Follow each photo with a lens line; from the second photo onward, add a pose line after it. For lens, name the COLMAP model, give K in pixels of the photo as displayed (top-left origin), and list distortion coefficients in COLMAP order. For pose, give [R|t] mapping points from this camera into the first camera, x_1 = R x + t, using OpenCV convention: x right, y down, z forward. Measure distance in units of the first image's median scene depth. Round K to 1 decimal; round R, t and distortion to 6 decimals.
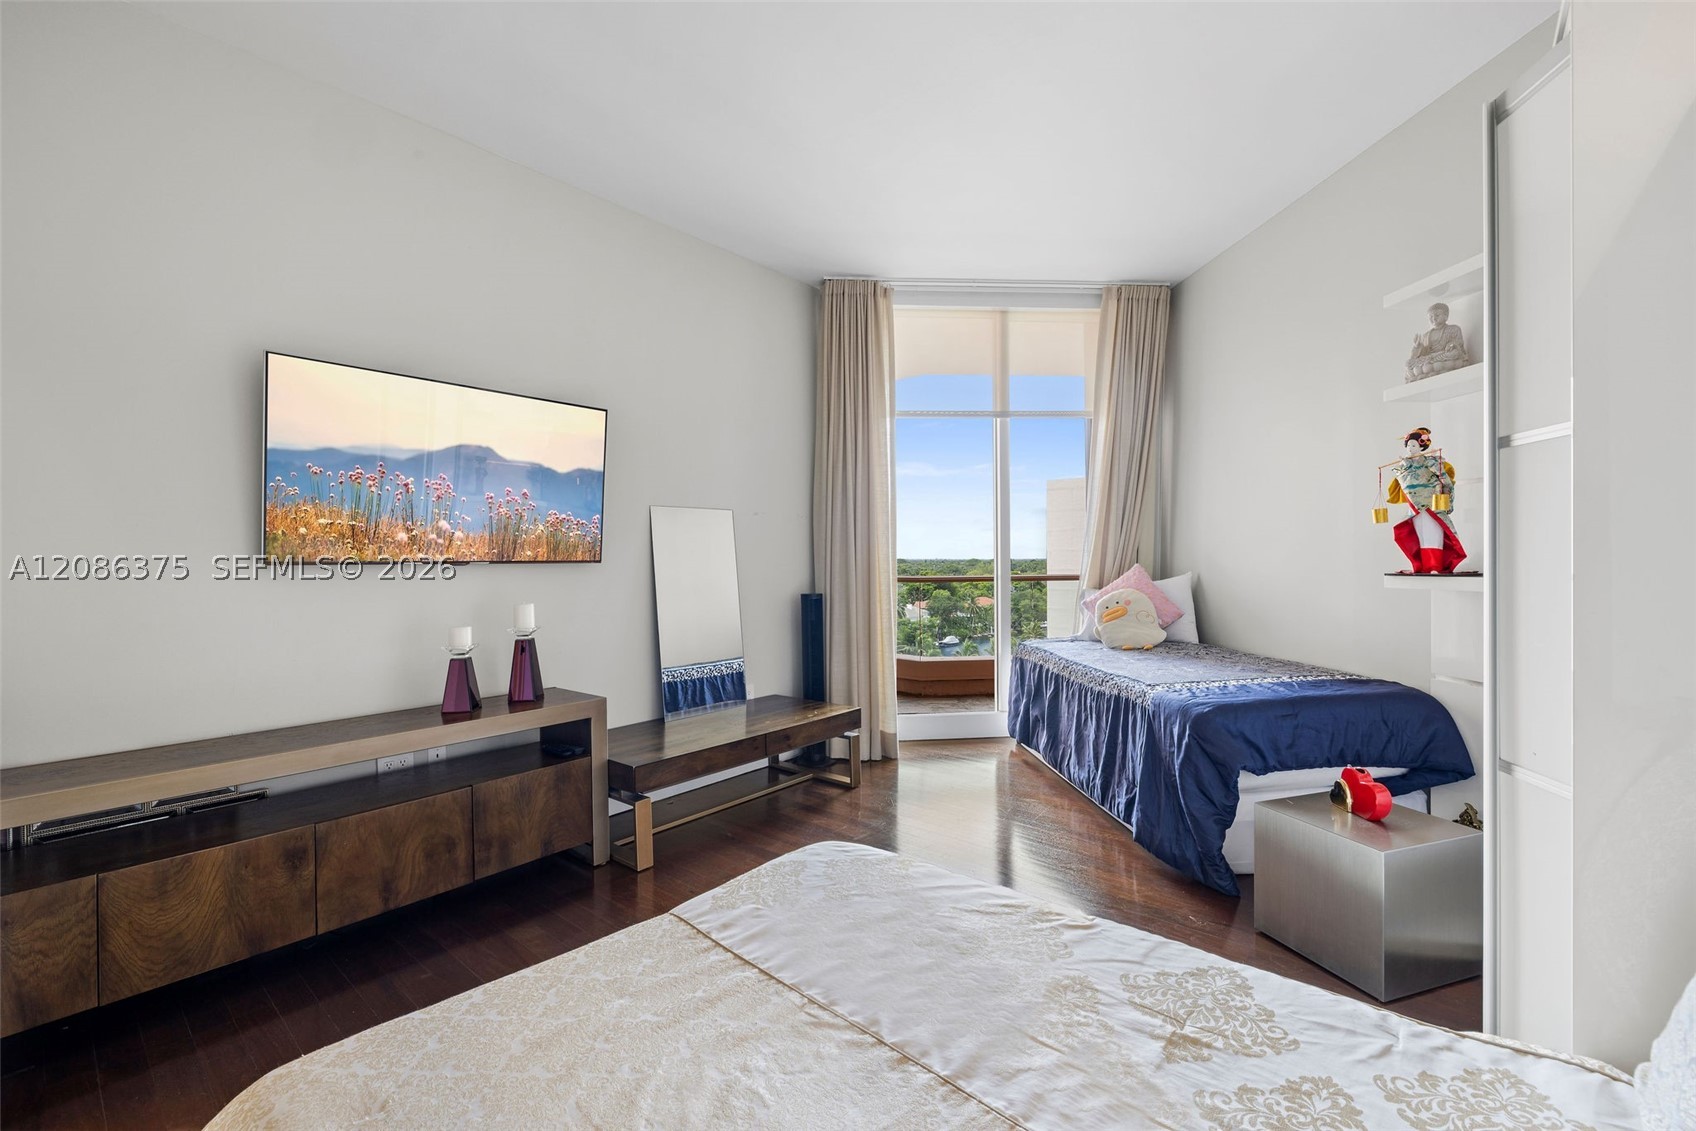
lens RADIAL K [[711.3, 0, 845.7], [0, 711.3, 559.9], [0, 0, 1]] dist [-0.000171, -0.000074]
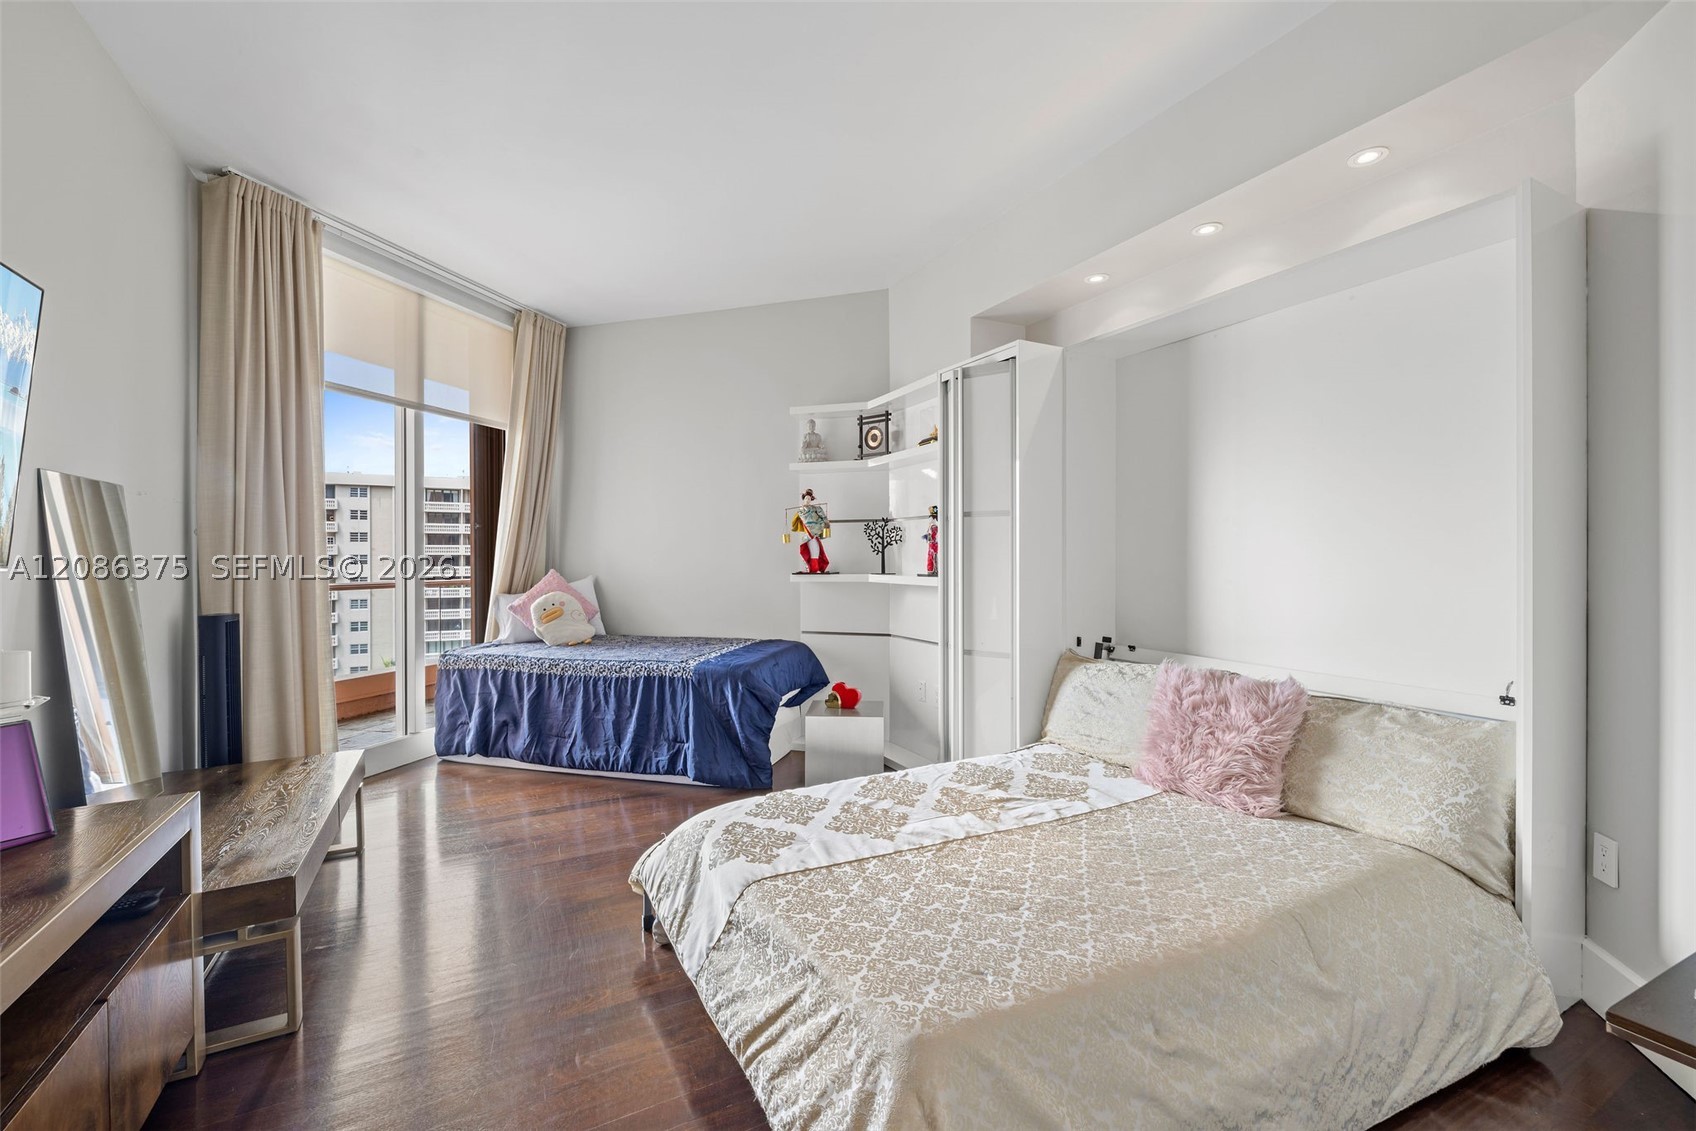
lens RADIAL K [[711.3, 0, 845.7], [0, 711.3, 559.9], [0, 0, 1]] dist [-0.000171, -0.000074]
pose [[0.366006, 0.005492, 0.930596, -0.750010], [0.002665, 0.999972, -0.006949, -0.000142], [-0.930609, 0.005023, 0.365981, 0.273722]]
